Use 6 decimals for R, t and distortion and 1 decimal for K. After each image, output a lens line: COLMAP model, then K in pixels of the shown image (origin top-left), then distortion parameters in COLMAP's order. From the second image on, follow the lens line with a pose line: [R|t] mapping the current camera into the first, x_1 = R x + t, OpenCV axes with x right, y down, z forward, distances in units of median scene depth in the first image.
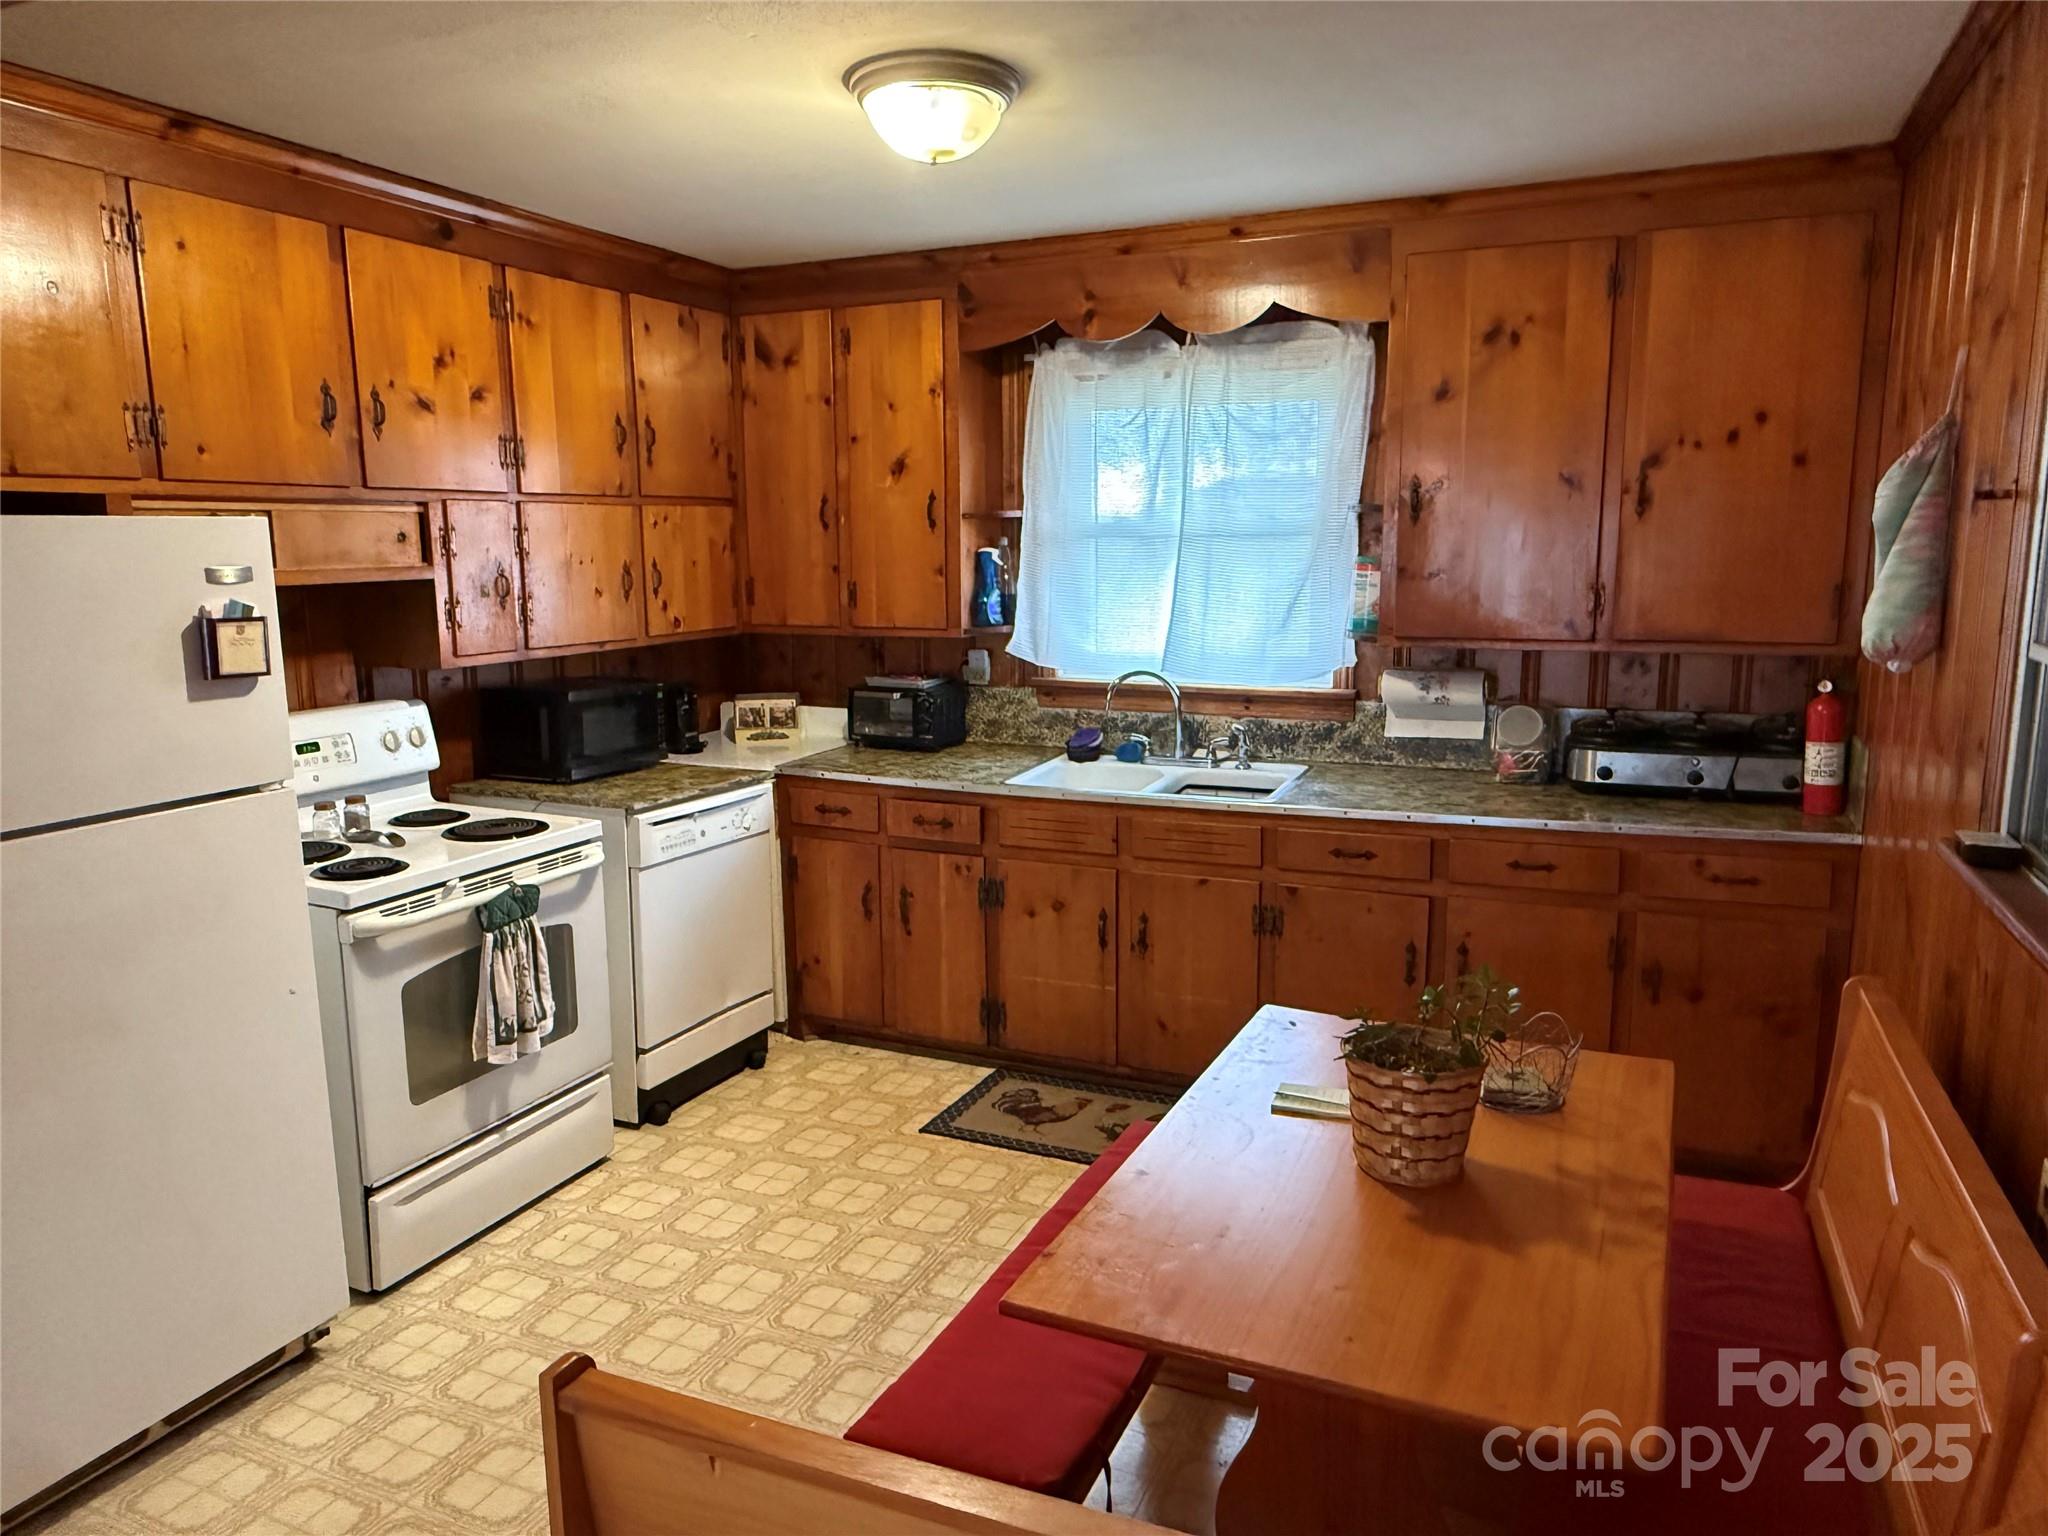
lens RADIAL K [[1368.0, 0, 1021.0], [0, 1368.0, 773.0], [0, 0, 1]] dist [-0.004075, -0.003526]
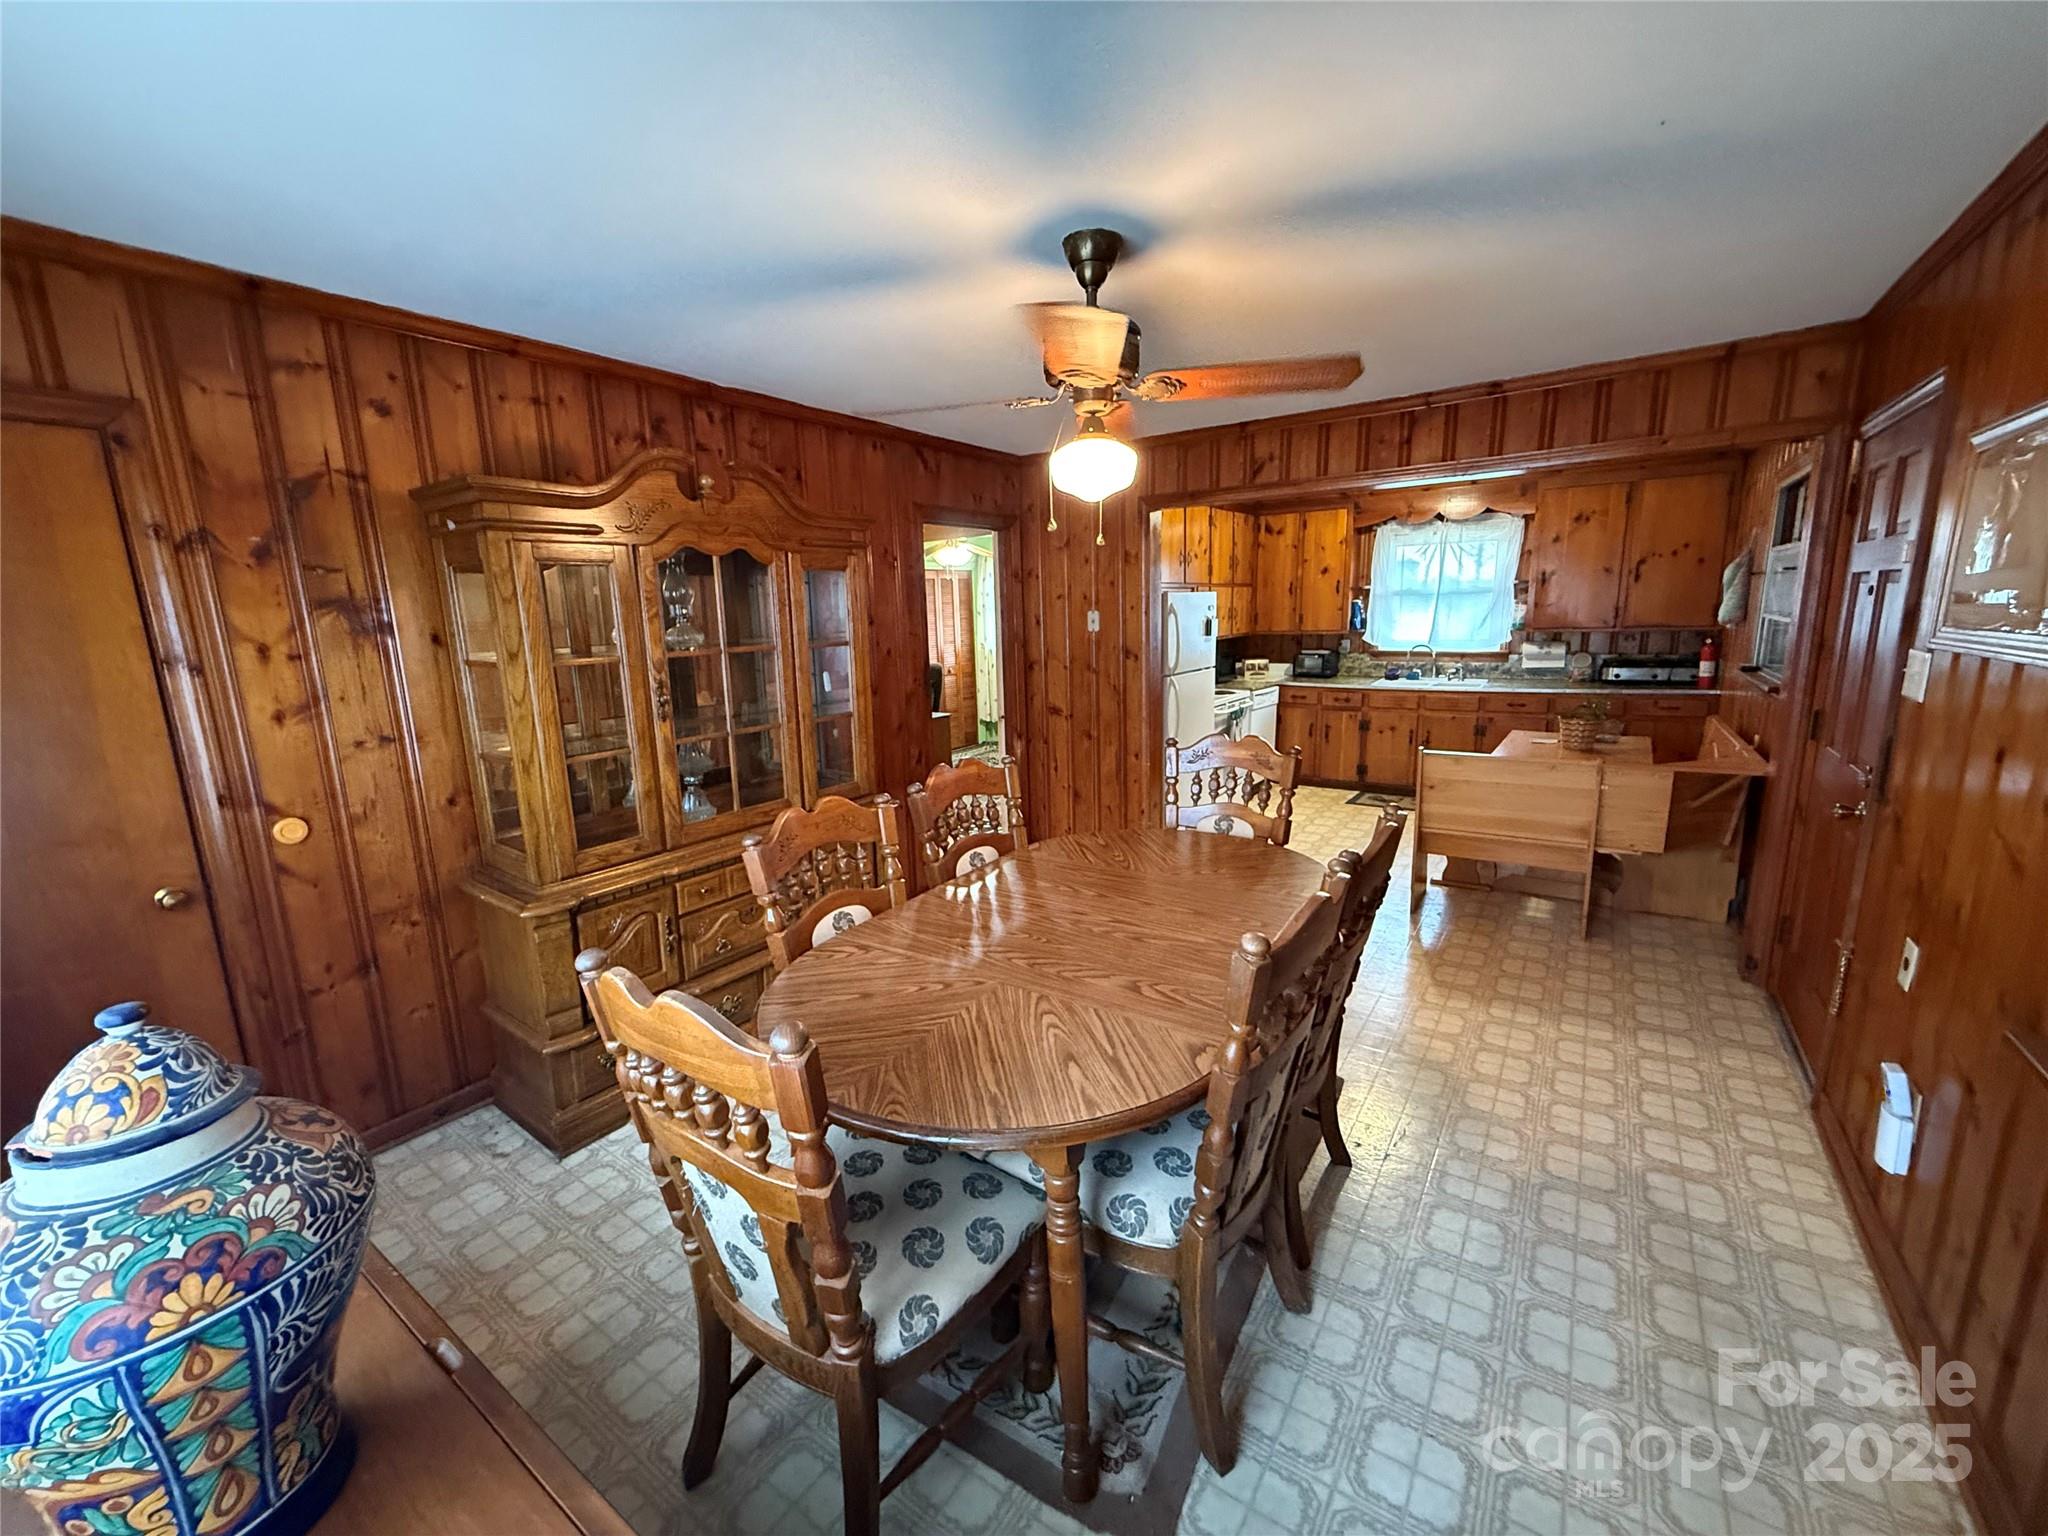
lens RADIAL K [[816.5, 0, 1017.4], [0, 816.5, 769.8], [0, 0, 1]] dist [0.000755, -0.000049]
pose [[0.983163, 0.016033, -0.182028, -0.410565], [-0.011024, 0.999533, 0.028495, 0.138918], [0.182400, -0.026009, 0.982880, -0.755420]]
